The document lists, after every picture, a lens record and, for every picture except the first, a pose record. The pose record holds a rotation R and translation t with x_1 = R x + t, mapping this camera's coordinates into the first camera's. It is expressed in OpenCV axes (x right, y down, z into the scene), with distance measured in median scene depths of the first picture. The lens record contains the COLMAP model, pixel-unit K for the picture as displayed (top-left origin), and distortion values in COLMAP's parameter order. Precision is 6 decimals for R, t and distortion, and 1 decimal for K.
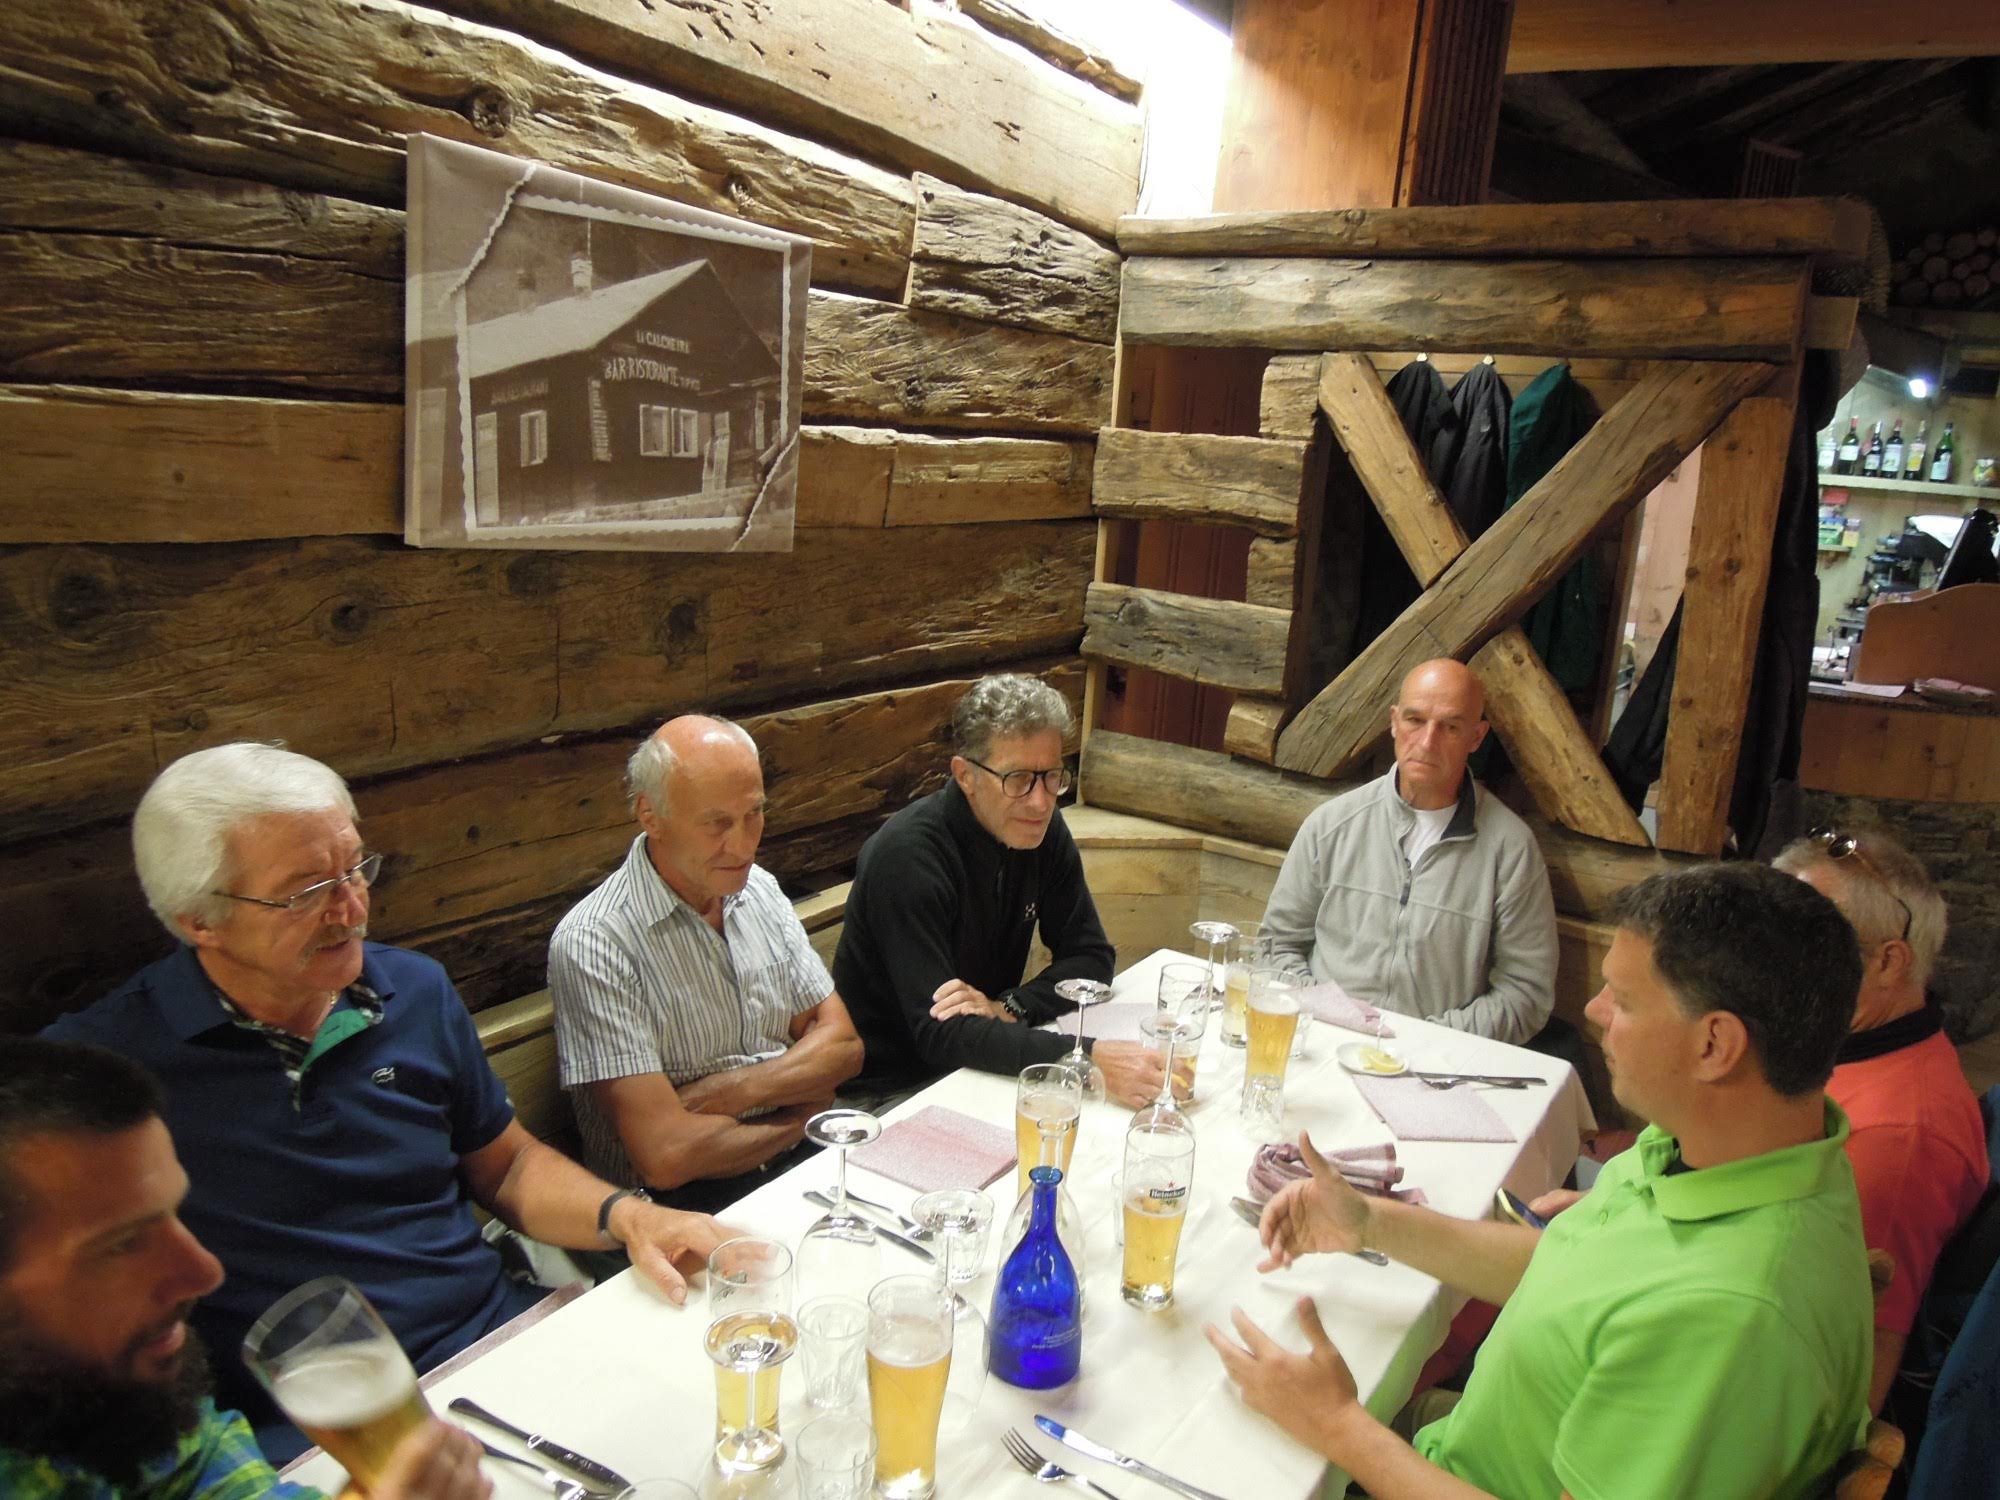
lens RADIAL K [[1421.0, 0, 1004.9], [0, 1421.0, 751.1], [0, 0, 1]] dist [-0.009269, -0.014465]
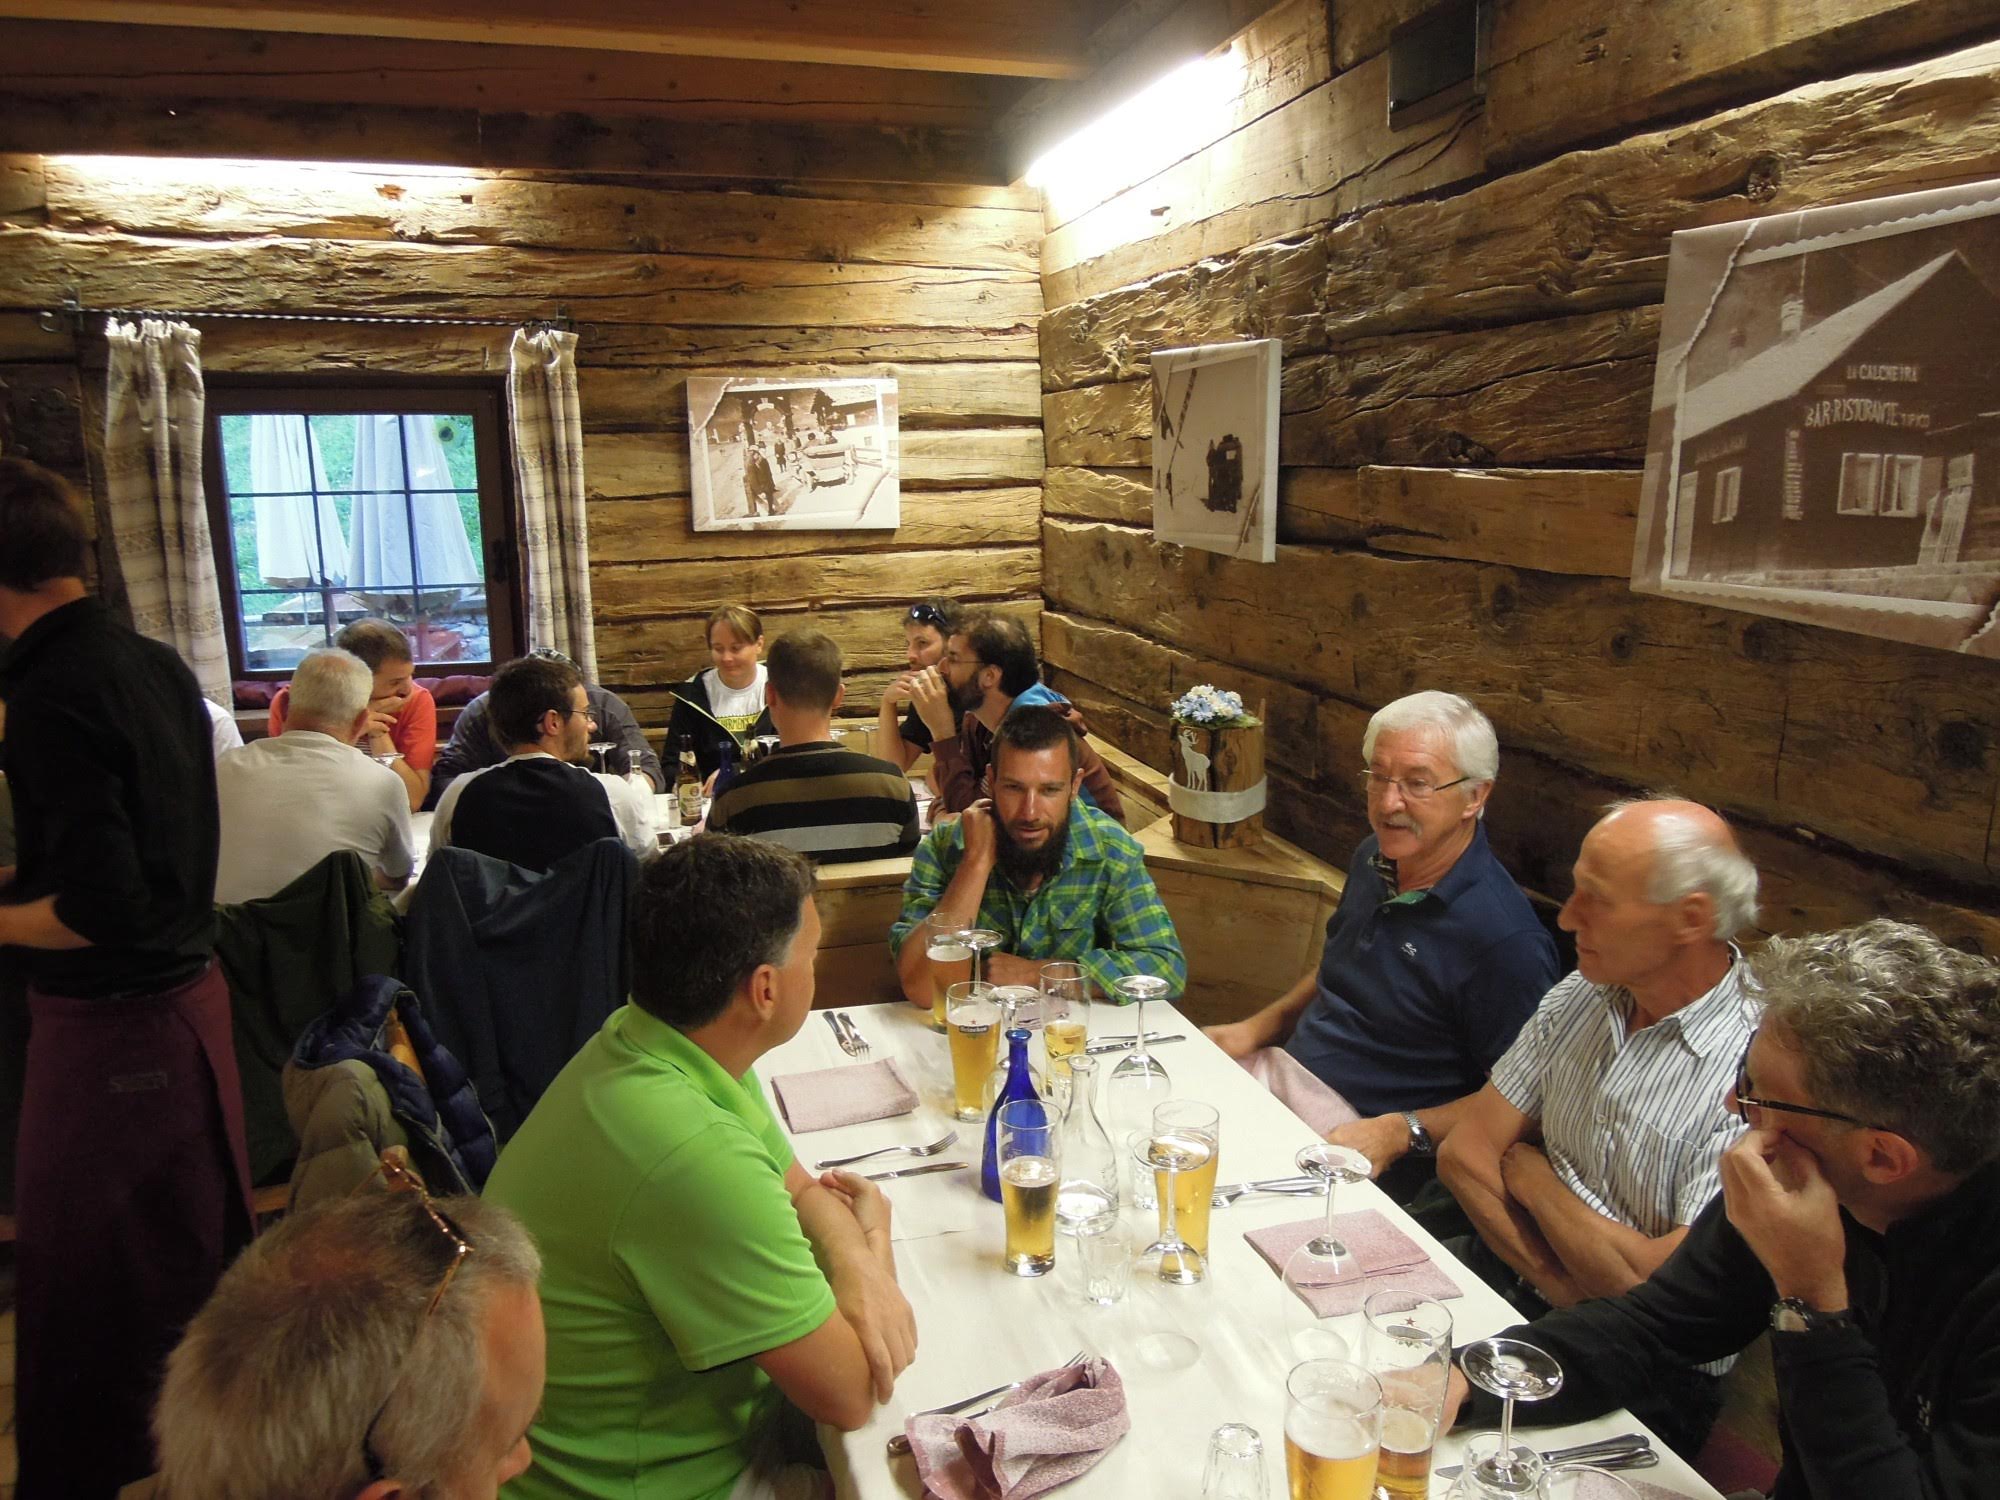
lens RADIAL K [[1421.0, 0, 1001.3], [0, 1421.0, 739.8], [0, 0, 1]] dist [-0.009269, -0.014465]
pose [[-0.658348, 0.079738, -0.748478, 0.745722], [-0.203093, 0.938677, 0.278637, -0.231213], [0.724797, 0.335451, -0.601782, 1.275220]]
